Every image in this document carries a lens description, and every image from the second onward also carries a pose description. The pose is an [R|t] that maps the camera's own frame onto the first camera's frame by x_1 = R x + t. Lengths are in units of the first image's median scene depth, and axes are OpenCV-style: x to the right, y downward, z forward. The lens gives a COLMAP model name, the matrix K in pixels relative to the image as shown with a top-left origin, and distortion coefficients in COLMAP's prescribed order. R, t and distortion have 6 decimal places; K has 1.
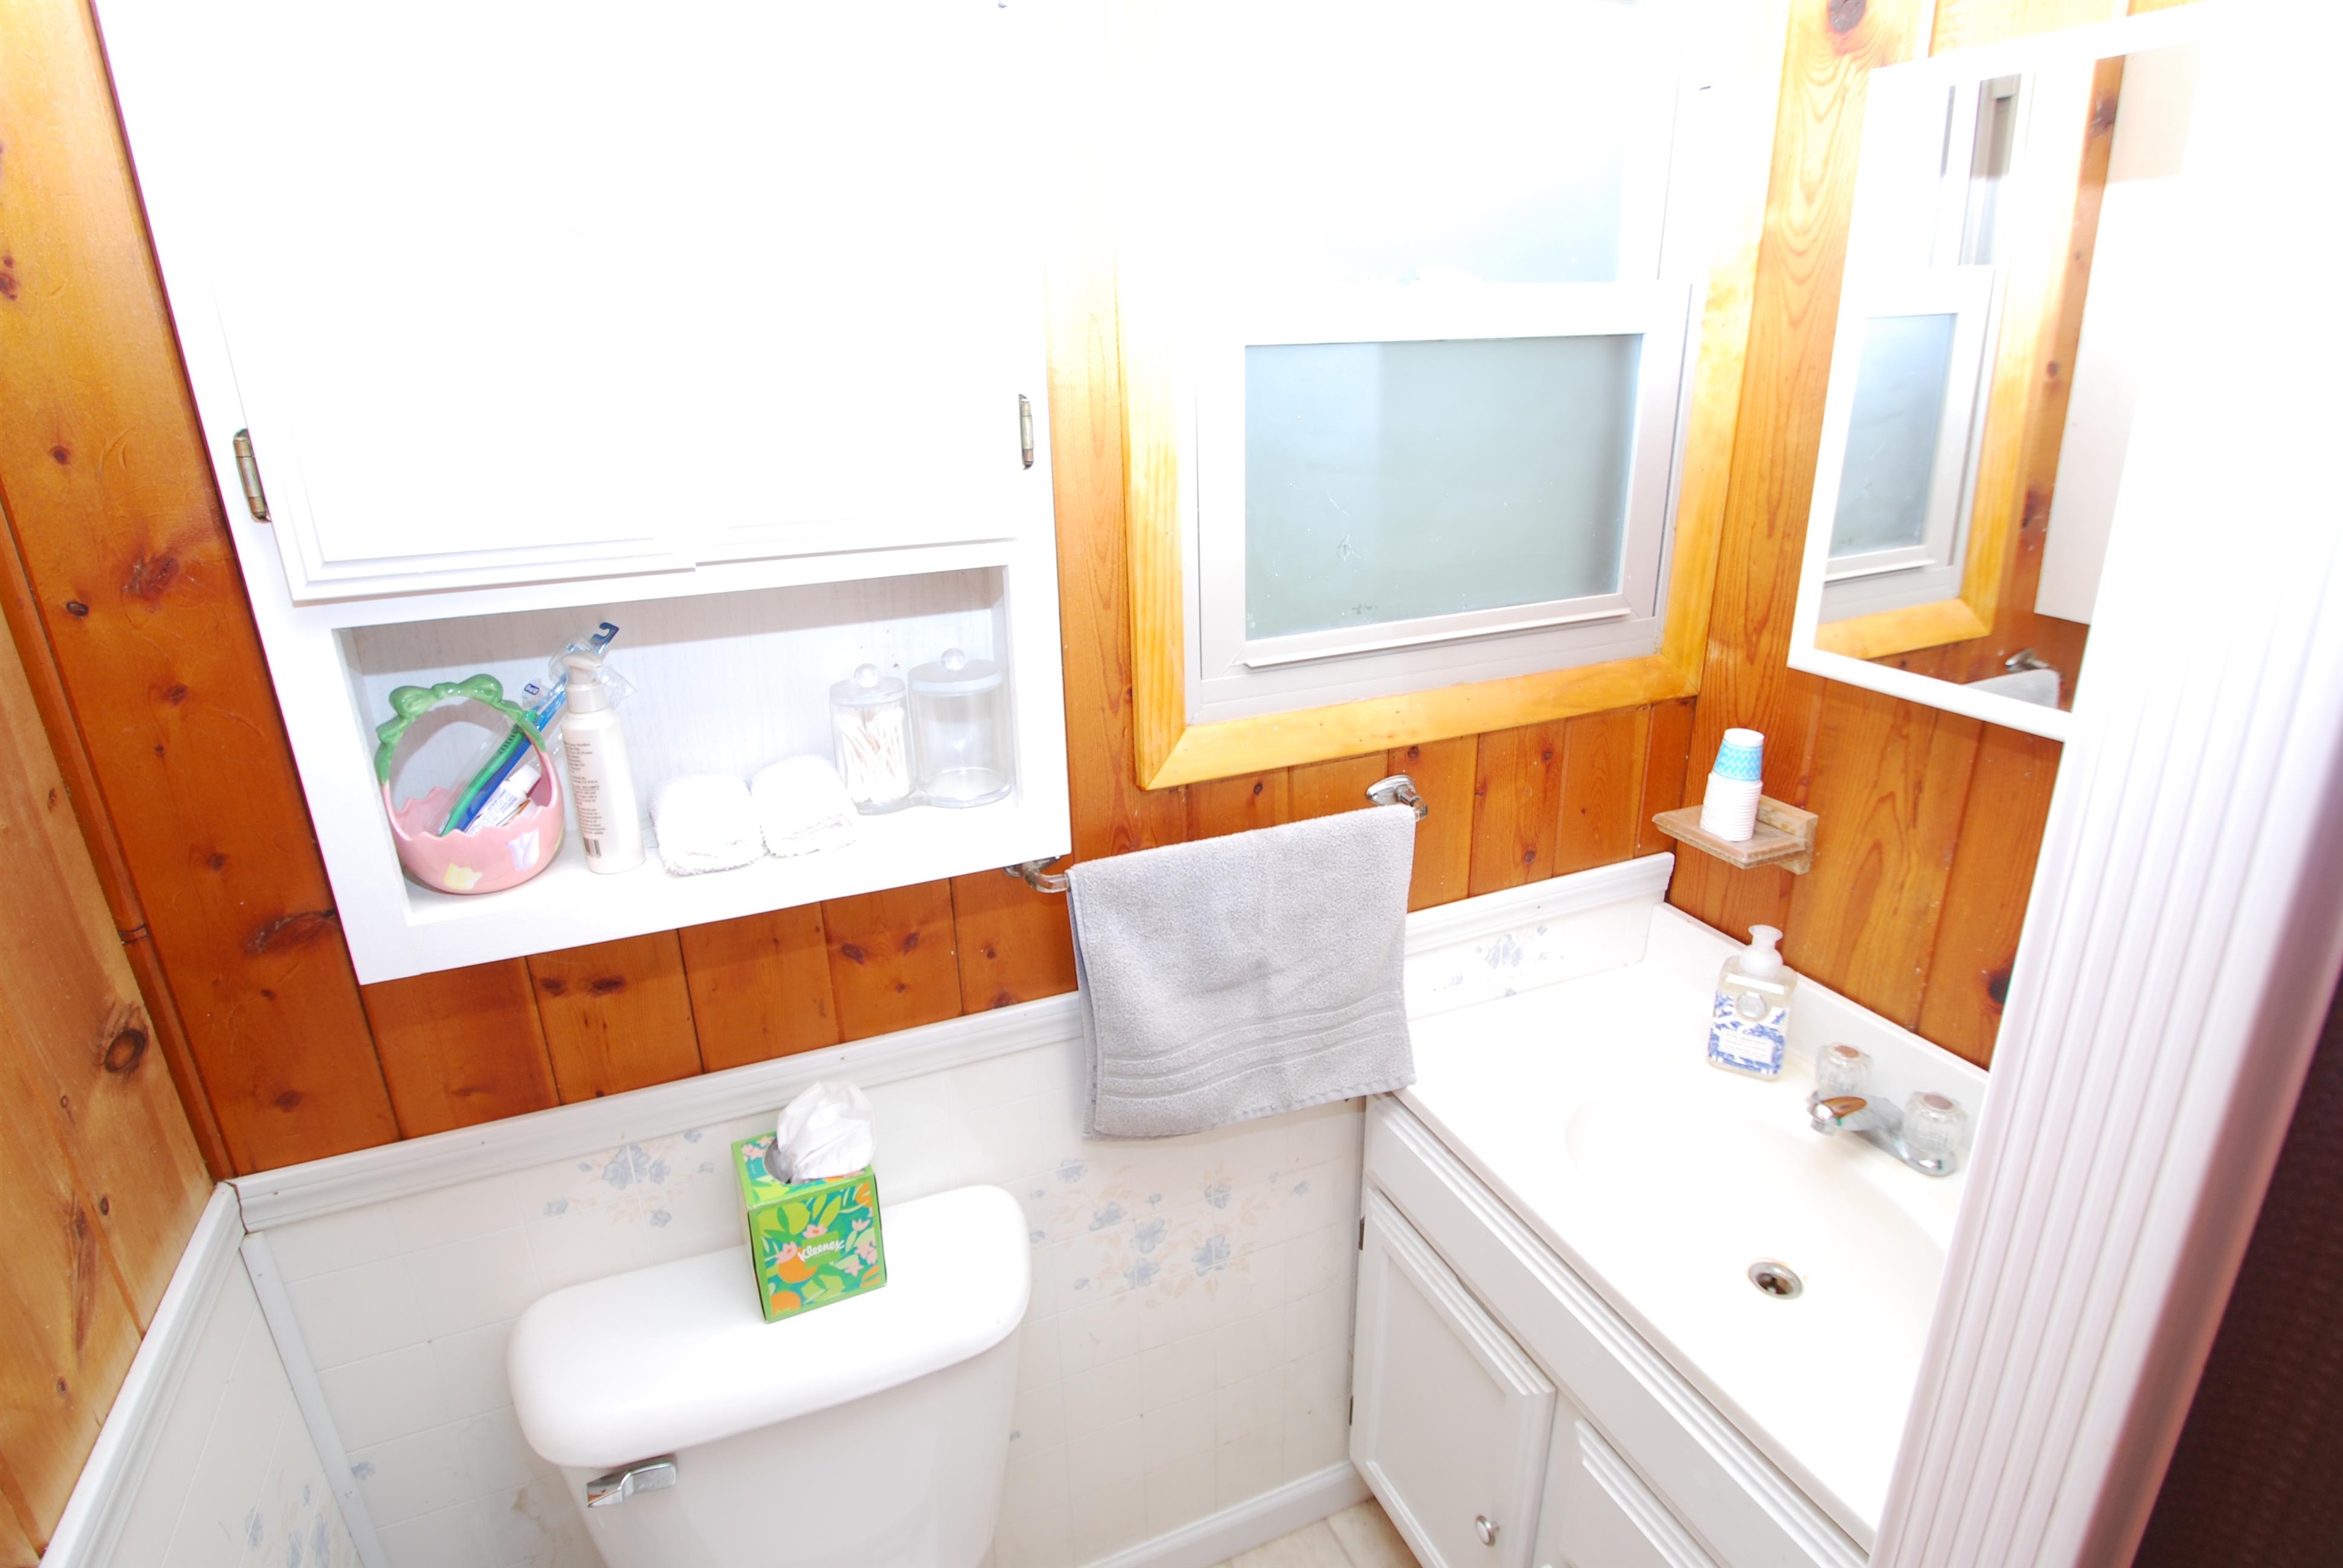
lens RADIAL K [[1218.6, 0, 1171.5], [0, 1218.6, 784.0], [0, 0, 1]] dist [0.026324, -0.024905]
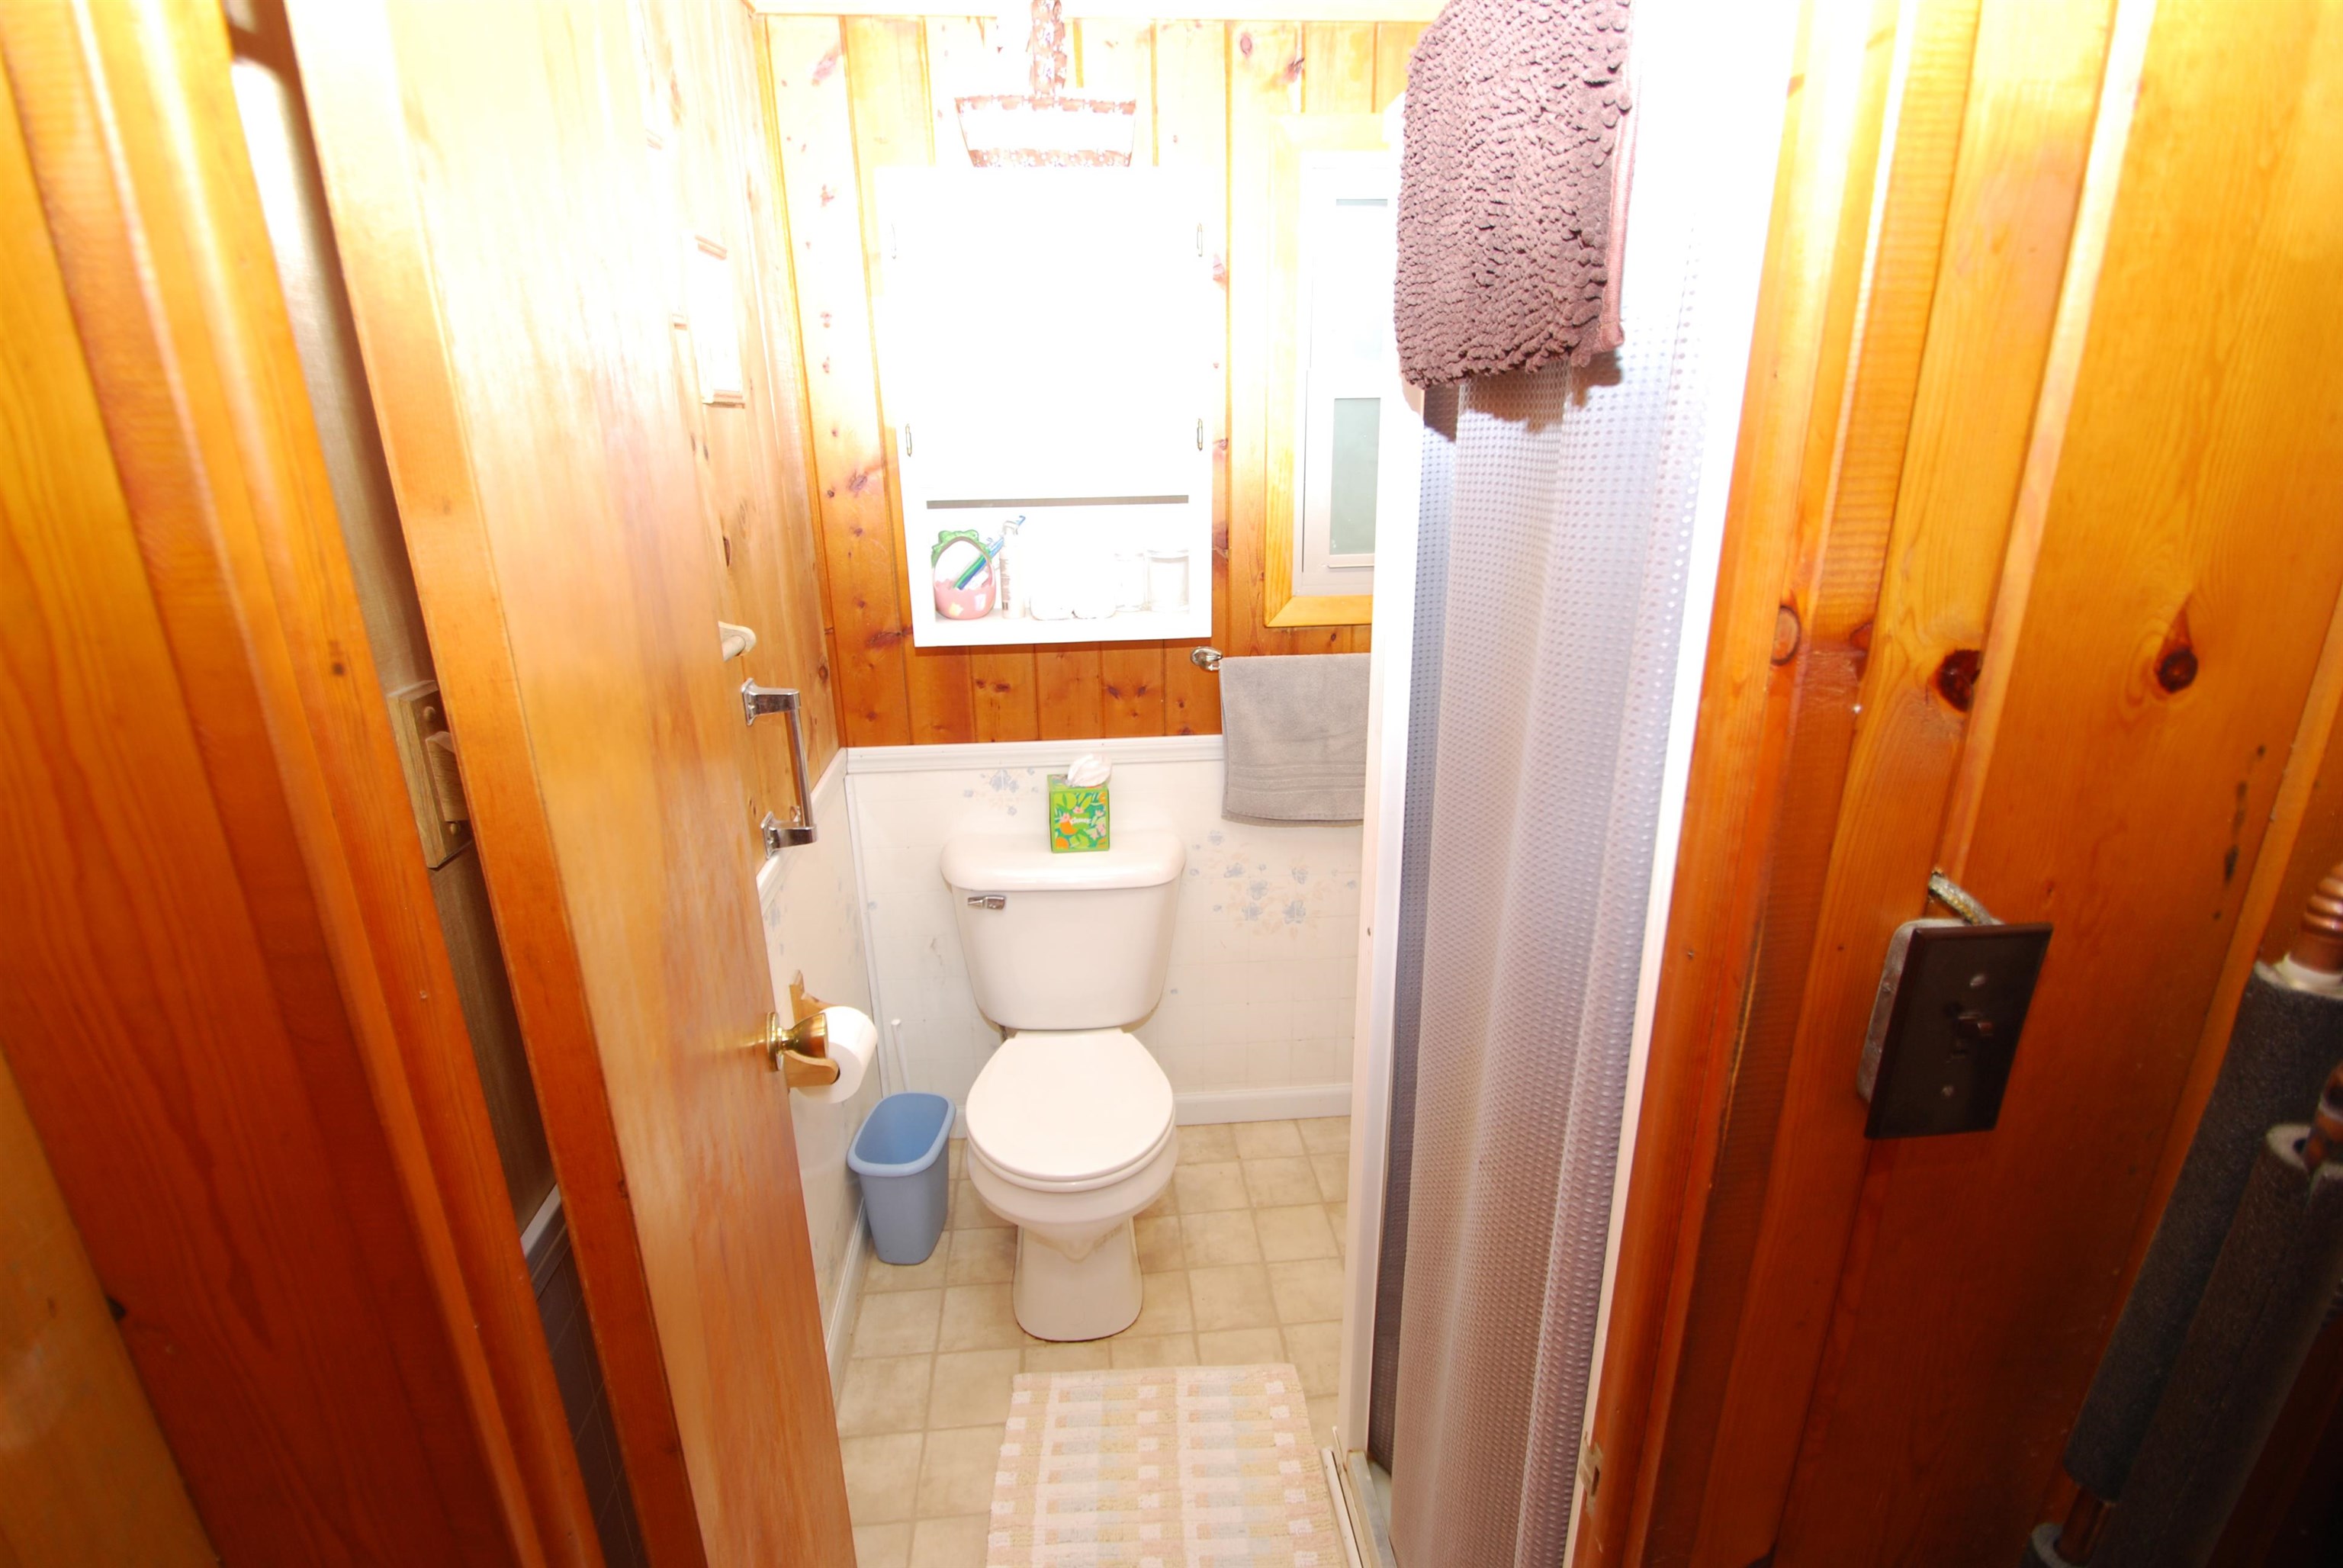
lens RADIAL K [[1091.7, 0, 1167.8], [0, 1091.7, 757.3], [0, 0, 1]] dist [-0.002593, -0.000600]
pose [[0.954401, 0.105540, -0.279250, 0.362143], [-0.115539, 0.993111, -0.019541, 0.285850], [0.275264, 0.050914, 0.960020, -0.749211]]
